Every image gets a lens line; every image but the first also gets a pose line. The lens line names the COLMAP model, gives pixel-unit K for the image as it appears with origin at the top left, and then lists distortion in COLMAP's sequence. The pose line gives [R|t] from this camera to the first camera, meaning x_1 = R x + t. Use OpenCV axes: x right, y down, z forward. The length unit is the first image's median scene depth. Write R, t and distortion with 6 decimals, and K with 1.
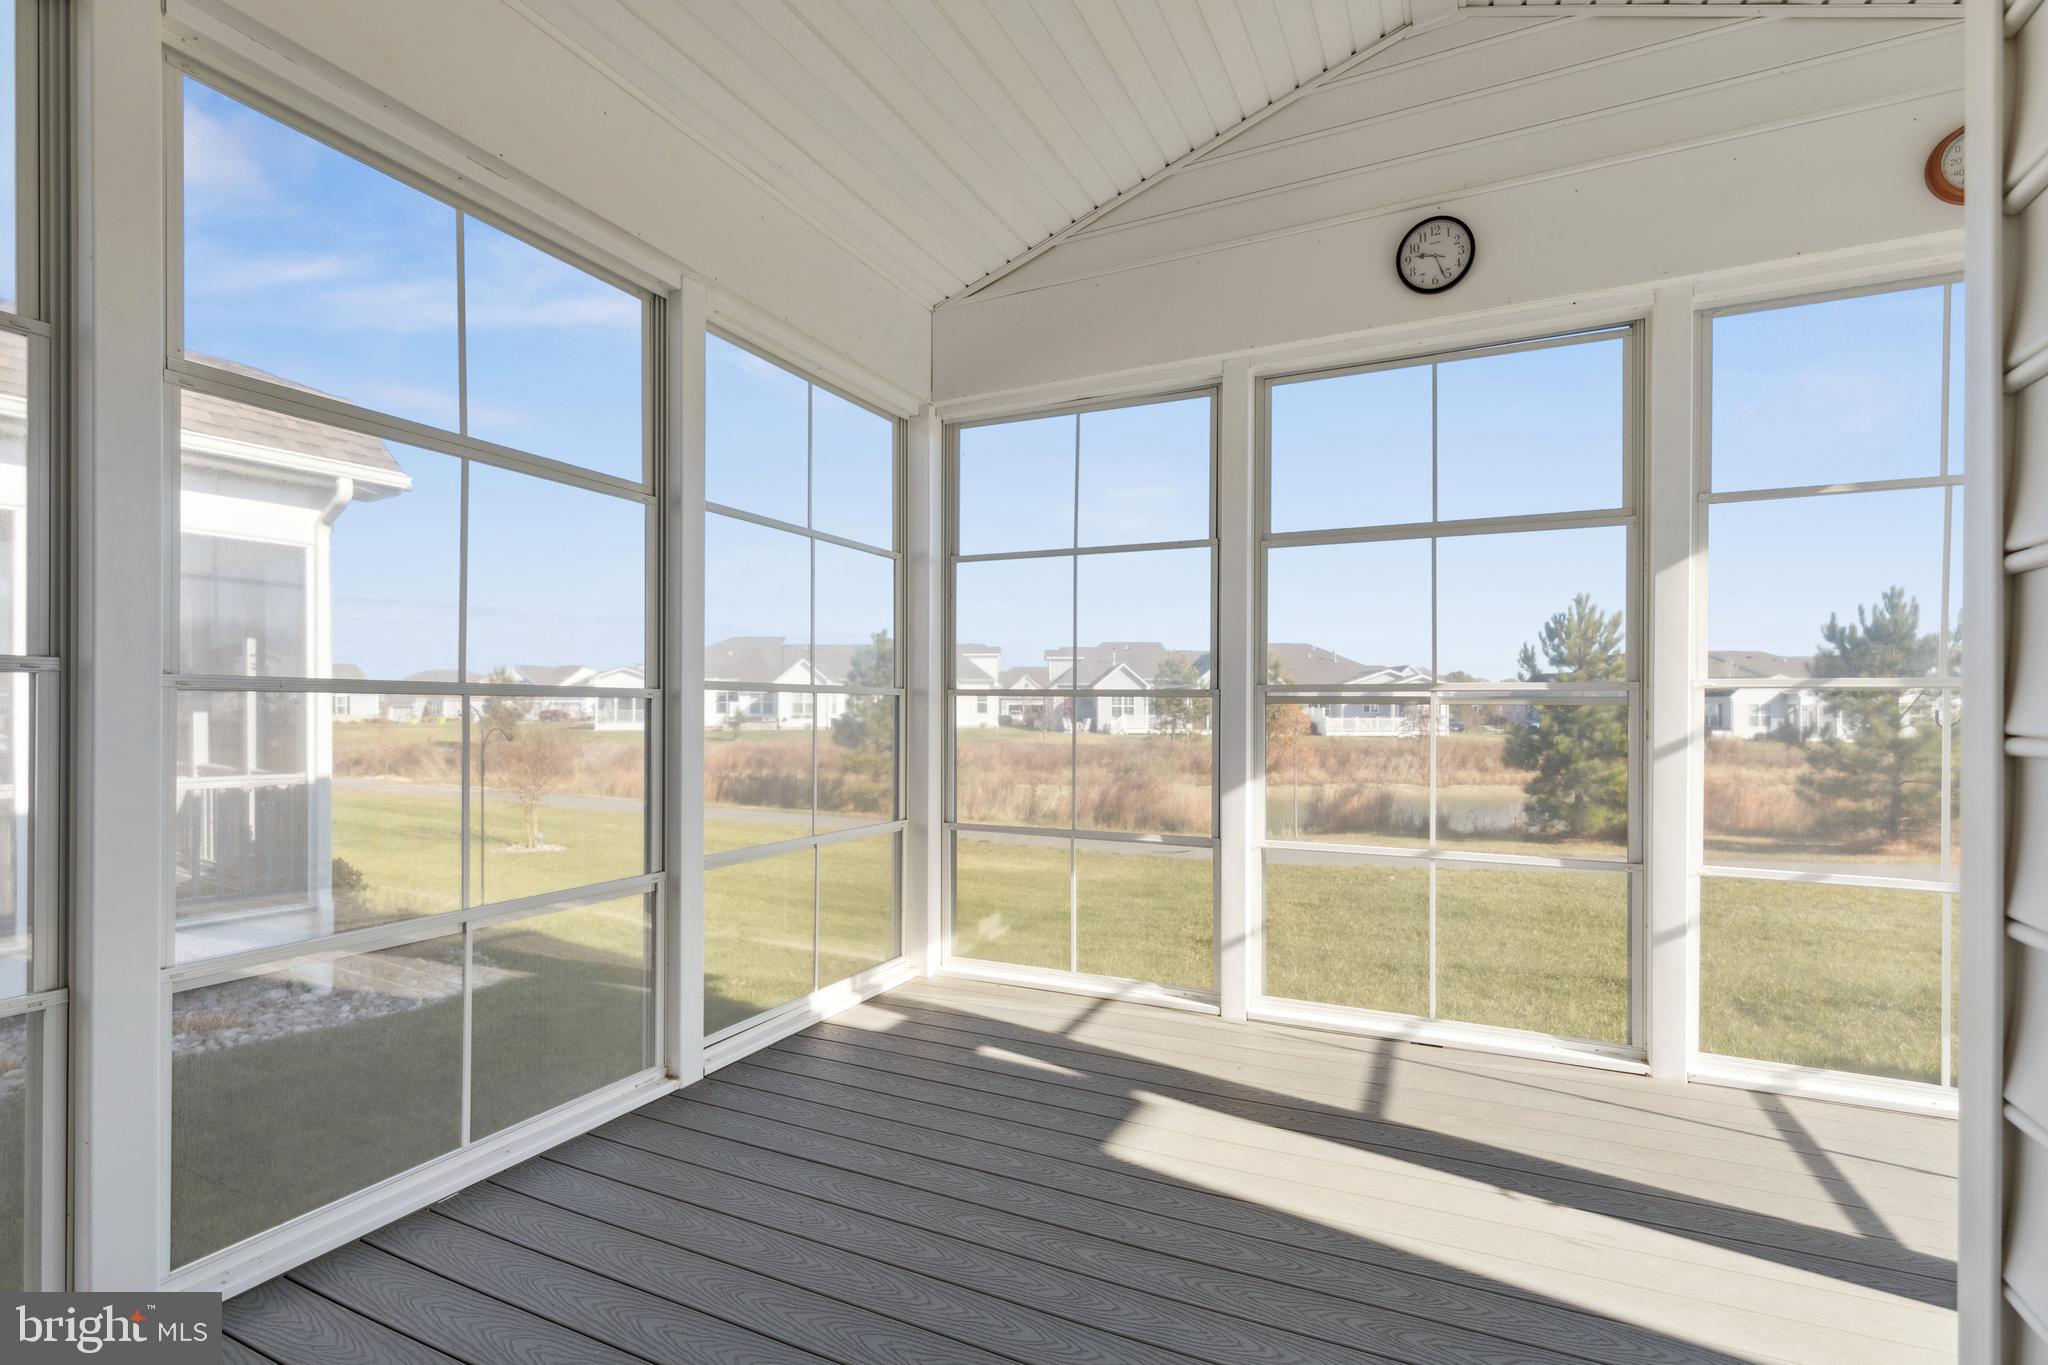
lens RADIAL K [[953.3, 0, 1022.2], [0, 953.3, 692.5], [0, 0, 1]] dist [0.013158, -0.004302]
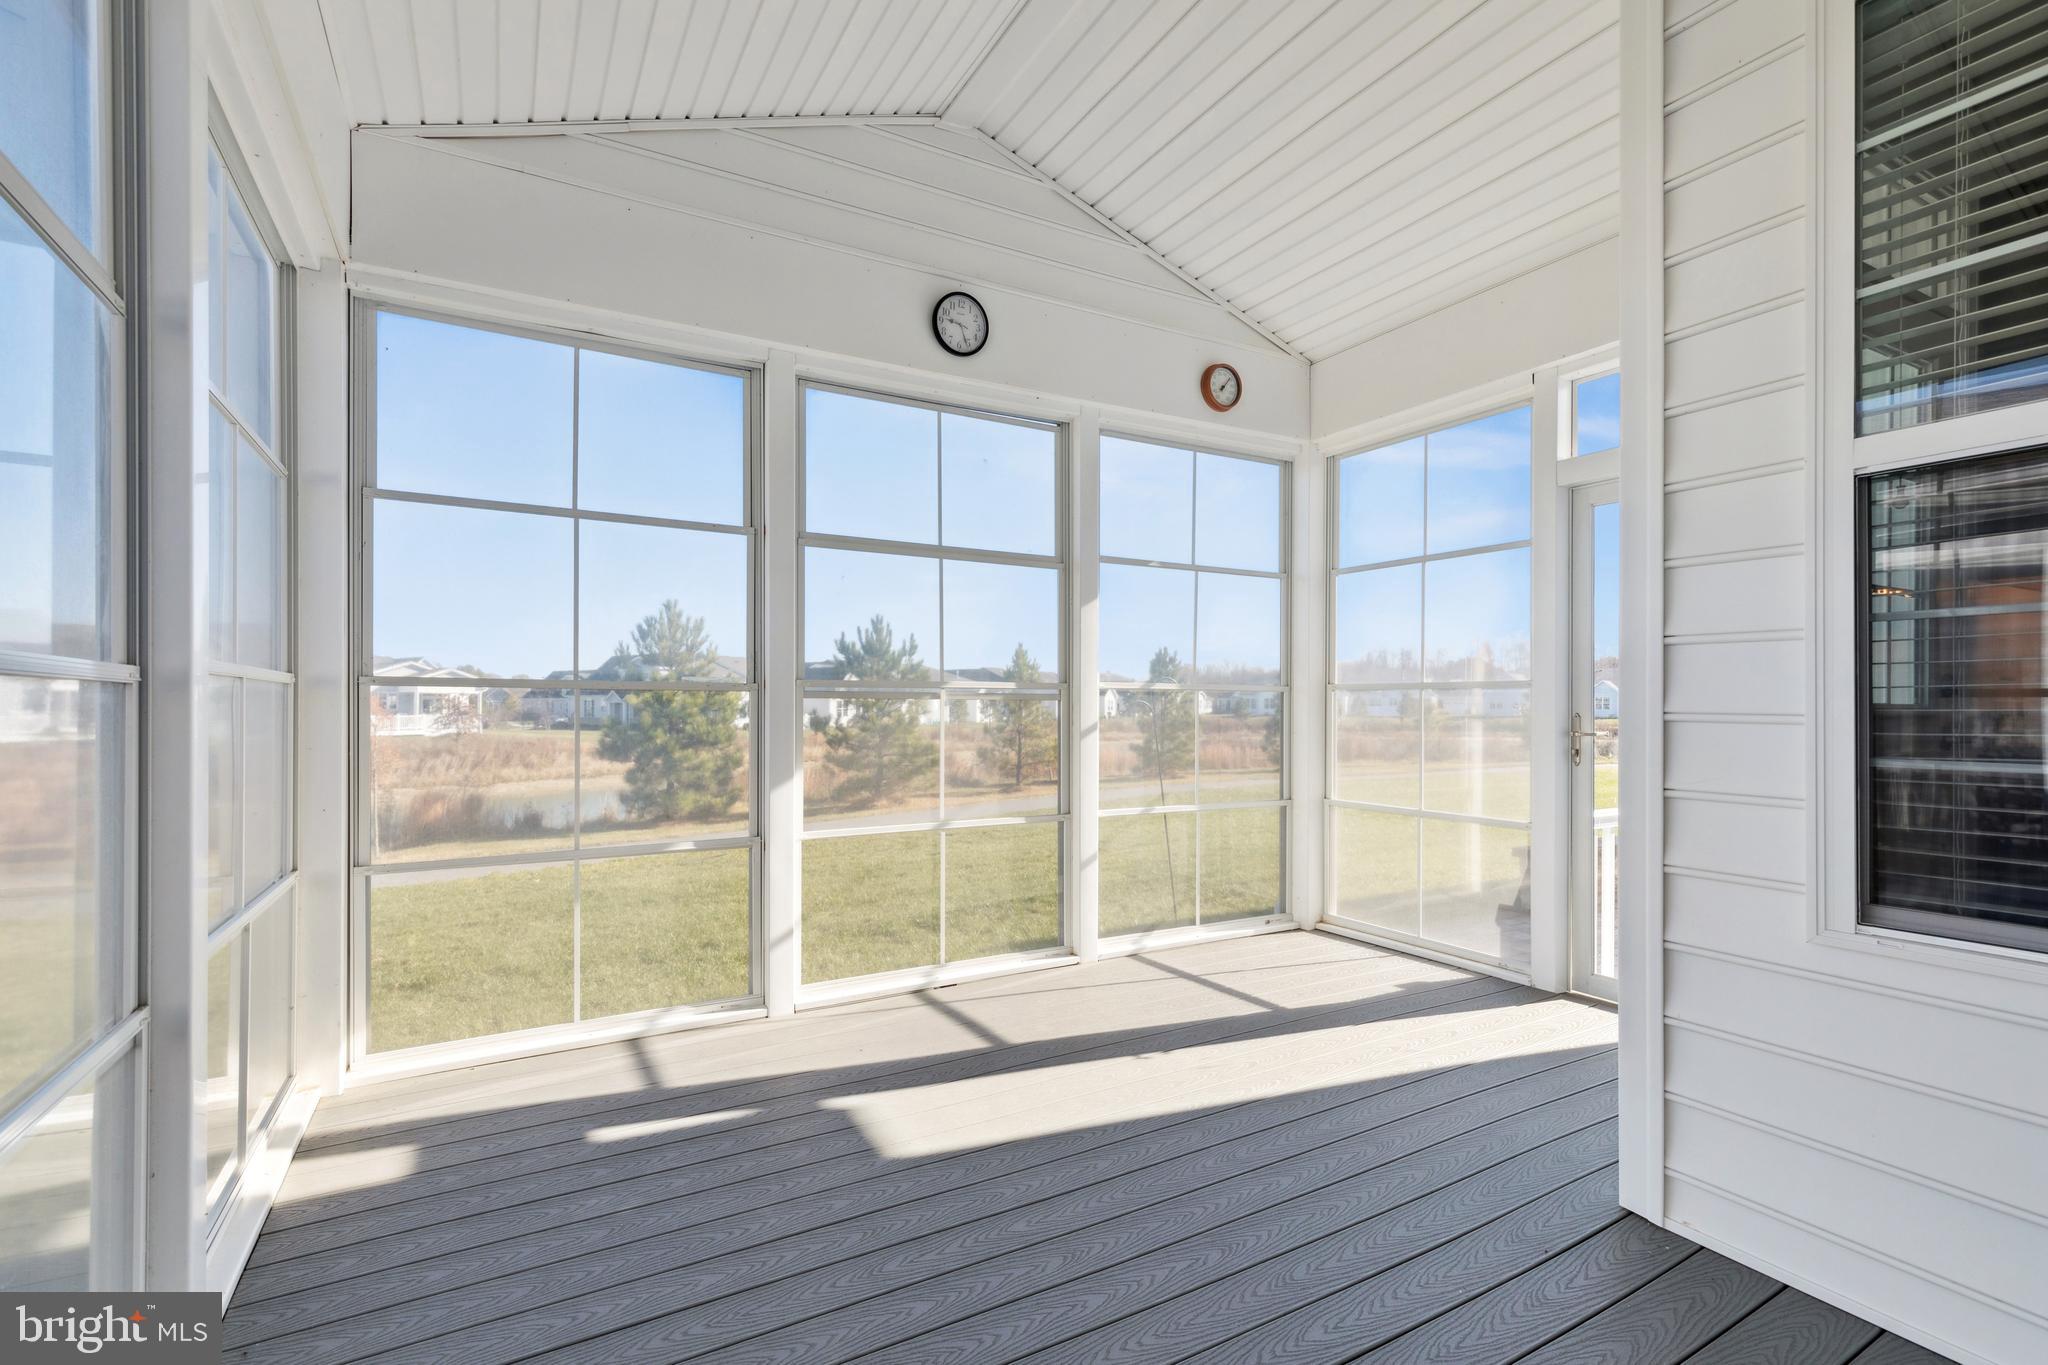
lens RADIAL K [[953.3, 0, 1003.0], [0, 953.3, 690.6], [0, 0, 1]] dist [0.013158, -0.004302]
pose [[0.562532, 0.009913, 0.826716, -0.465358], [-0.011963, 0.999921, -0.003850, 0.004703], [-0.826689, -0.007724, 0.562606, 0.251084]]
